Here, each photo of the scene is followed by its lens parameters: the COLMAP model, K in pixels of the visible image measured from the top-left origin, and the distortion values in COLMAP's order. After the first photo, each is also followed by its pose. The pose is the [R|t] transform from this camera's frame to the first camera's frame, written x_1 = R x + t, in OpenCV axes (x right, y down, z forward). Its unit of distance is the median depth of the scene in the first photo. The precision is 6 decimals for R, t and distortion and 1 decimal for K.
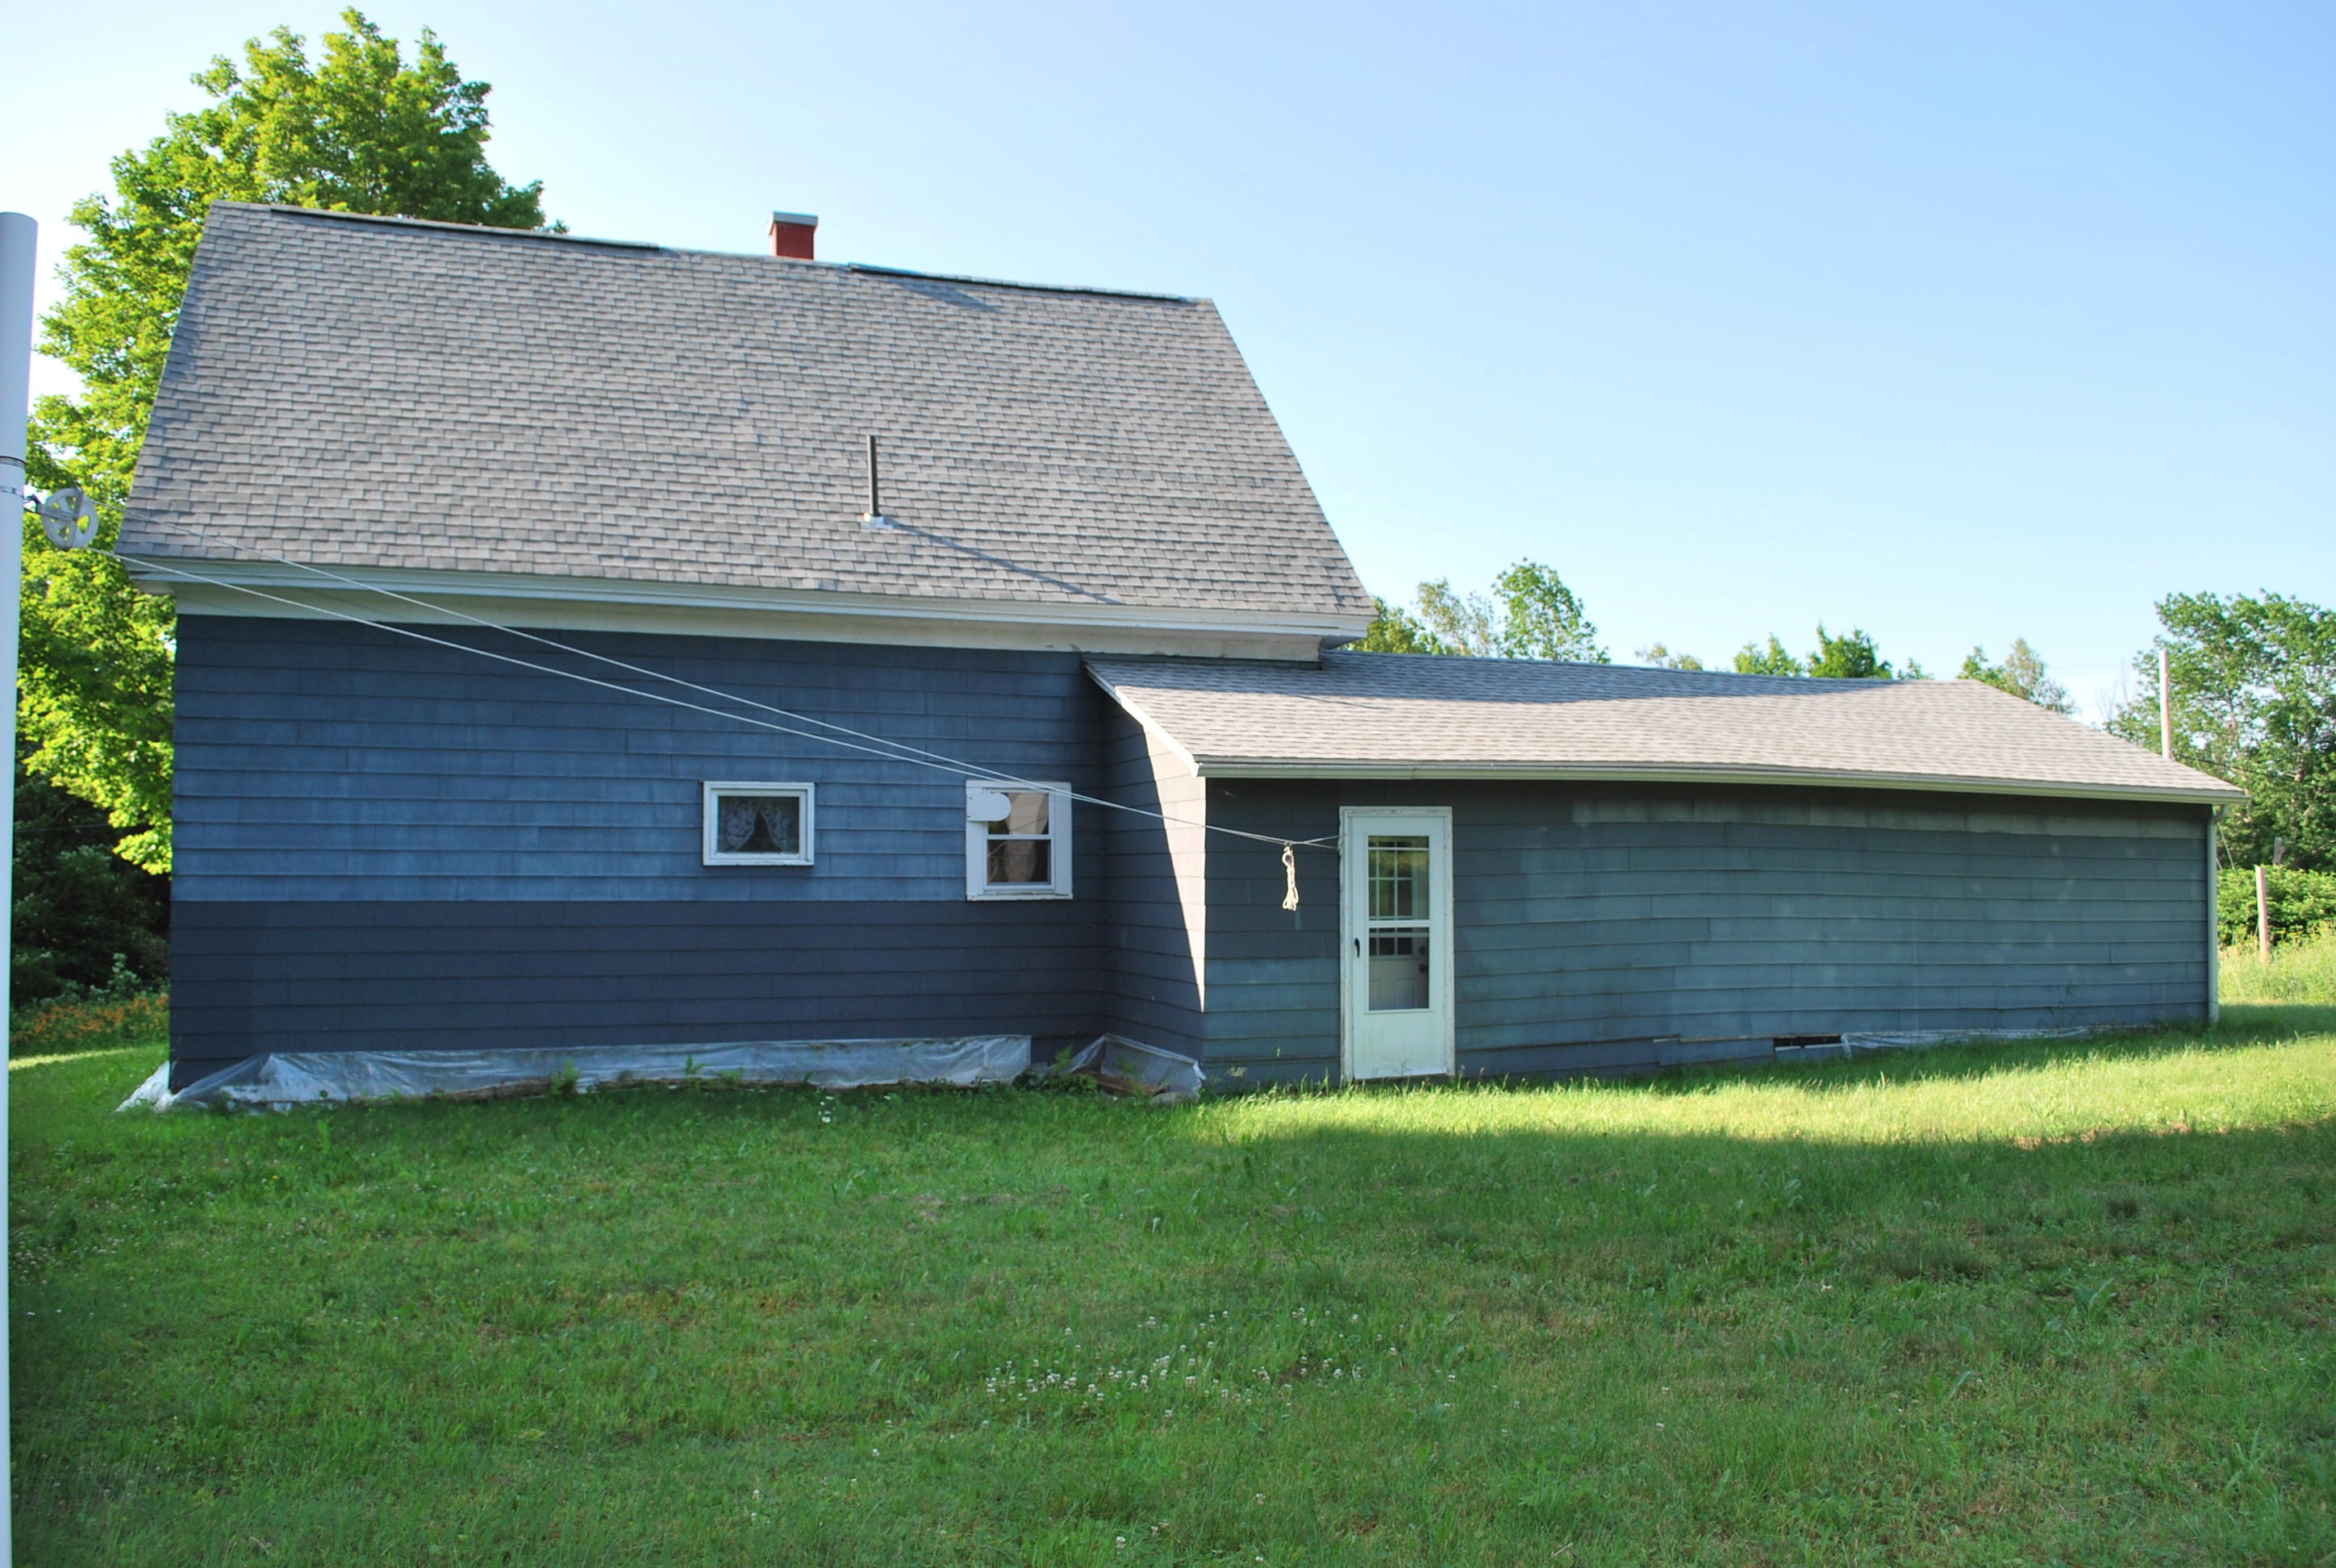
lens RADIAL K [[1832.0, 0, 1170.2], [0, 1832.0, 786.5], [0, 0, 1]] dist [-0.083747, 0.008474]
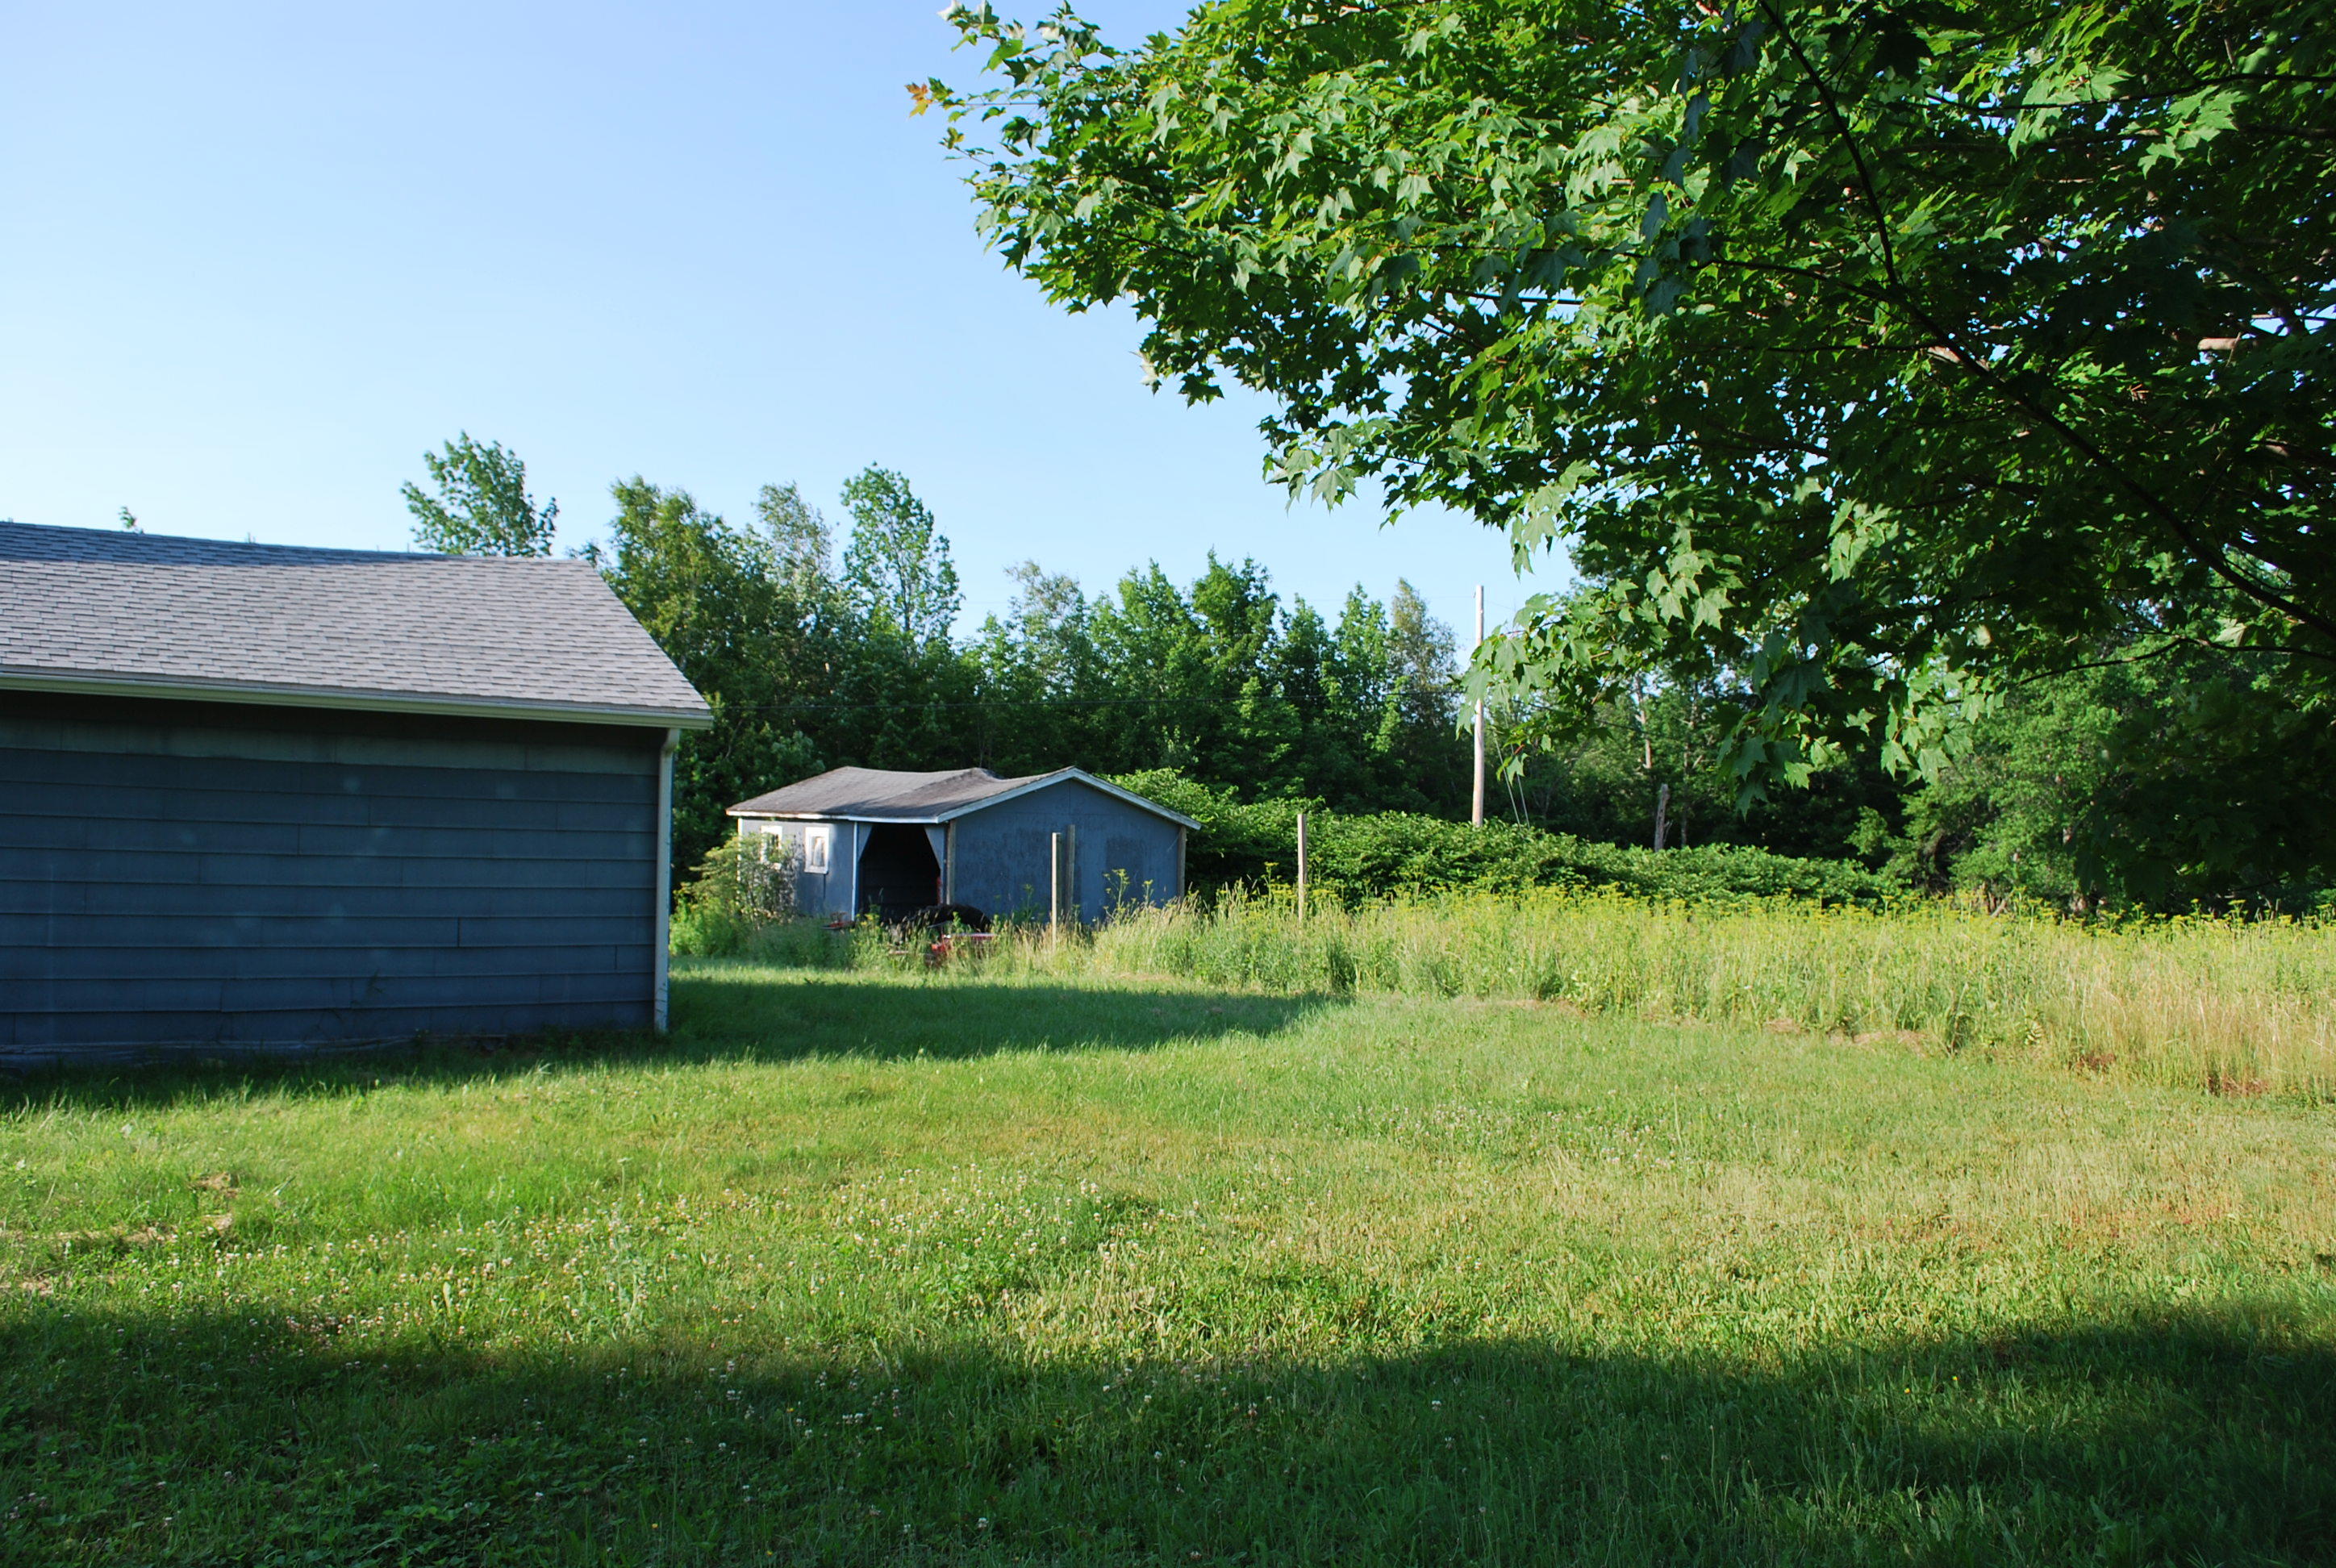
lens RADIAL K [[1832.0, 0, 1160.9], [0, 1832.0, 775.7], [0, 0, 1]] dist [-0.083747, 0.008474]
pose [[0.976943, 0.019411, 0.212618, 0.637571], [-0.026795, 0.999132, 0.031905, 0.000575], [-0.211814, -0.036866, 0.976614, 0.237858]]
